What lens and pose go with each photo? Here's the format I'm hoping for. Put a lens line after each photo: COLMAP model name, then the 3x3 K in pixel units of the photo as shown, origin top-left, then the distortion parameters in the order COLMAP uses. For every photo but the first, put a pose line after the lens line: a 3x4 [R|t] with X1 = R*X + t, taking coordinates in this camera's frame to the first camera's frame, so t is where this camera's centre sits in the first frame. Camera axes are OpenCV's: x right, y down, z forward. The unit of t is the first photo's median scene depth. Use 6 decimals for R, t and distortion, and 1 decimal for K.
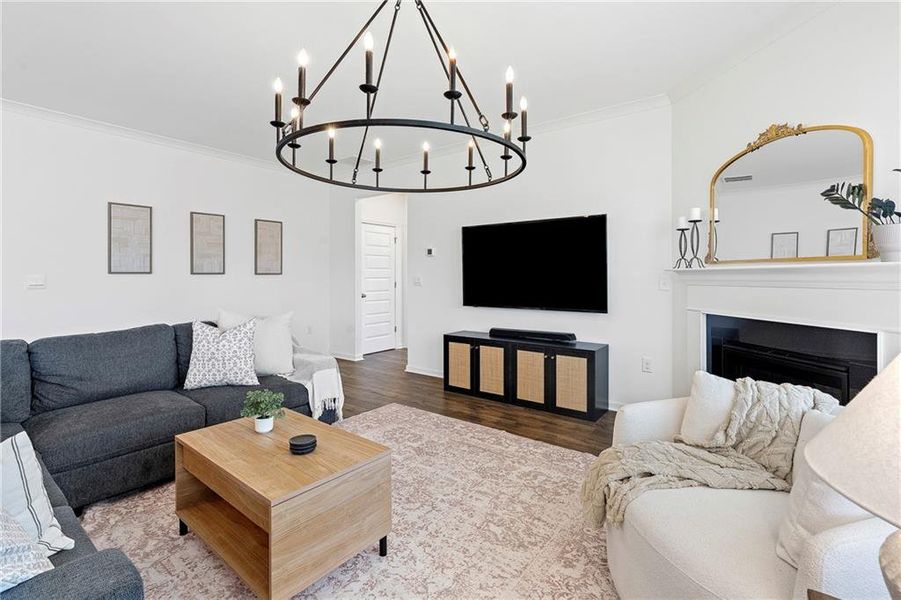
lens RADIAL K [[408.5, 0, 446.2], [0, 408.5, 277.9], [0, 0, 1]] dist [-0.004414, 0.001660]
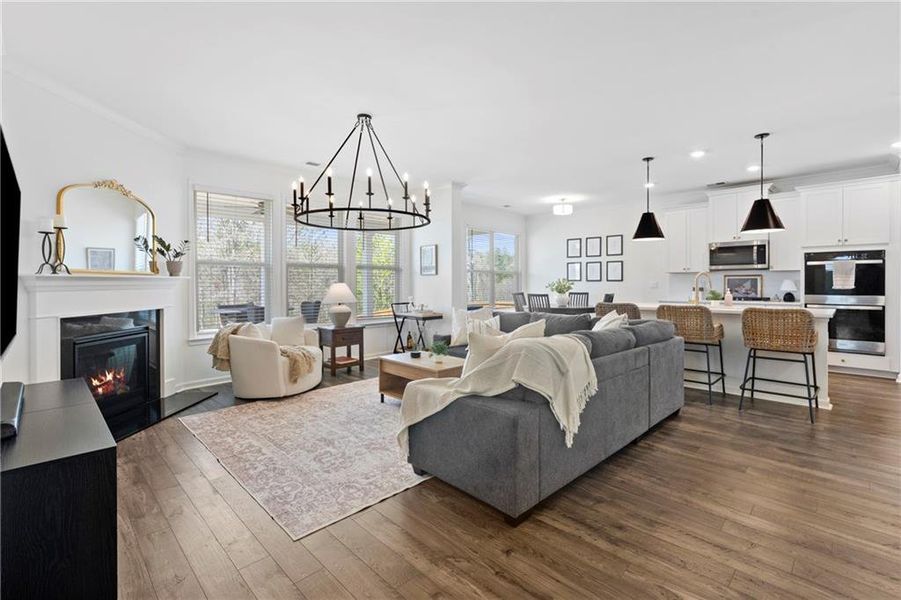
lens RADIAL K [[408.5, 0, 454.6], [0, 408.5, 281.9], [0, 0, 1]] dist [-0.004414, 0.001660]
pose [[-0.993776, 0.000912, 0.111392, -0.505752], [-0.000052, 0.999963, -0.008647, 0.001345], [-0.111396, -0.008599, -0.993739, 1.996177]]
